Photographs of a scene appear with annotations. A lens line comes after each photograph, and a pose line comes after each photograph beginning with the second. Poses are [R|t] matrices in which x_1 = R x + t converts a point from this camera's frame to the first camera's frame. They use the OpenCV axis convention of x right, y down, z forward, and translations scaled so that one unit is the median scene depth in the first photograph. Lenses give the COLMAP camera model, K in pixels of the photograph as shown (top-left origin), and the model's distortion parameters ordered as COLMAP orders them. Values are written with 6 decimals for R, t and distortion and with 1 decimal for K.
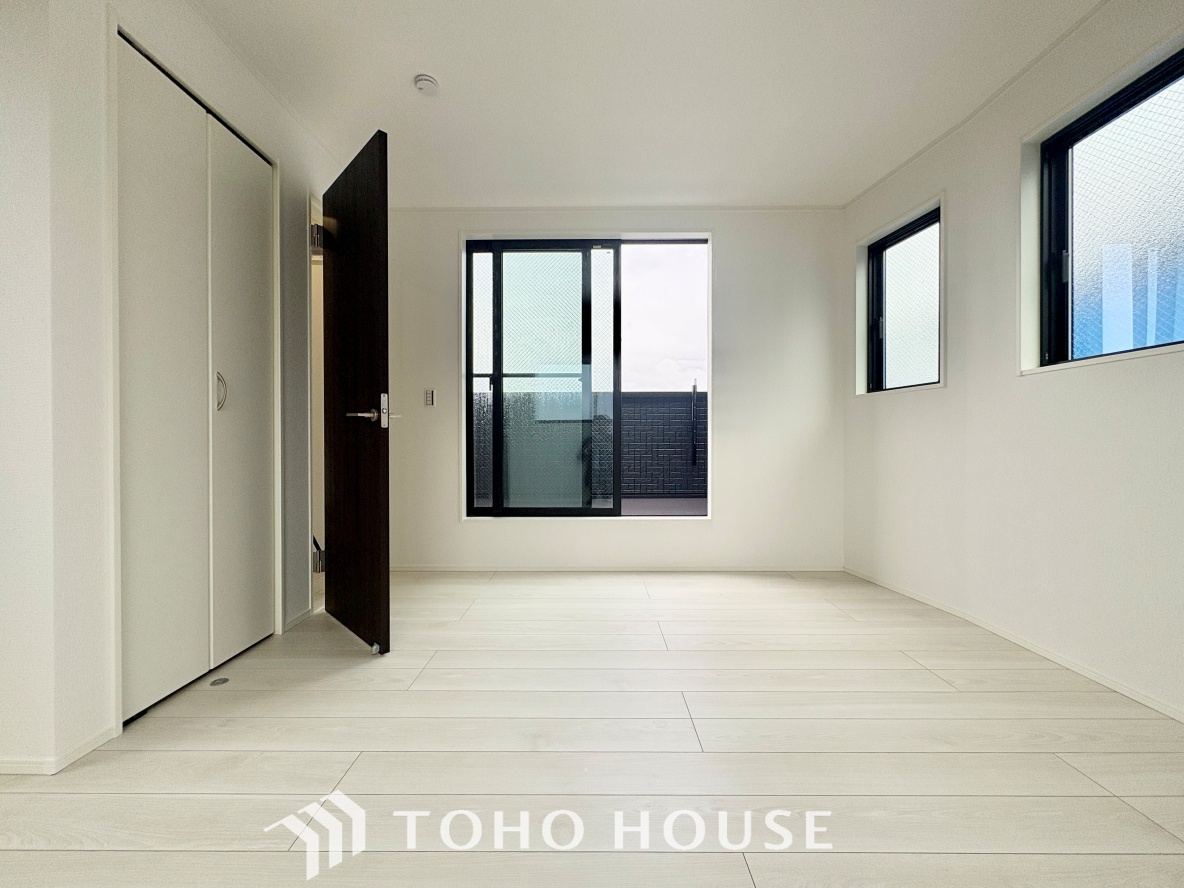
lens RADIAL K [[471.0, 0, 592.7], [0, 471.0, 445.6], [0, 0, 1]] dist [-0.000718, 0.000657]
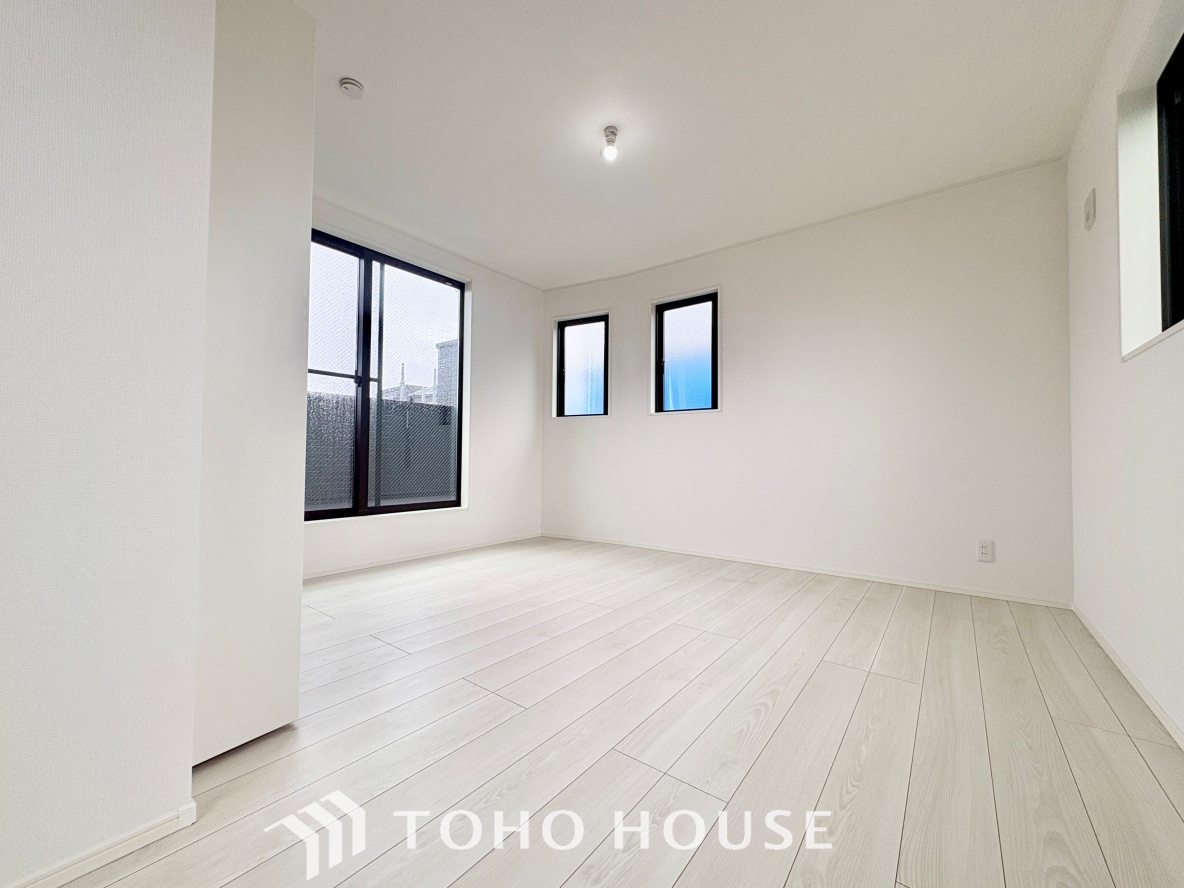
lens RADIAL K [[471.0, 0, 595.3], [0, 471.0, 448.4], [0, 0, 1]] dist [-0.000718, 0.000657]
pose [[0.605707, 0.019501, 0.795449, -0.581532], [-0.007098, 0.999792, -0.019106, 0.021613], [-0.795656, 0.005927, 0.605719, -0.030323]]
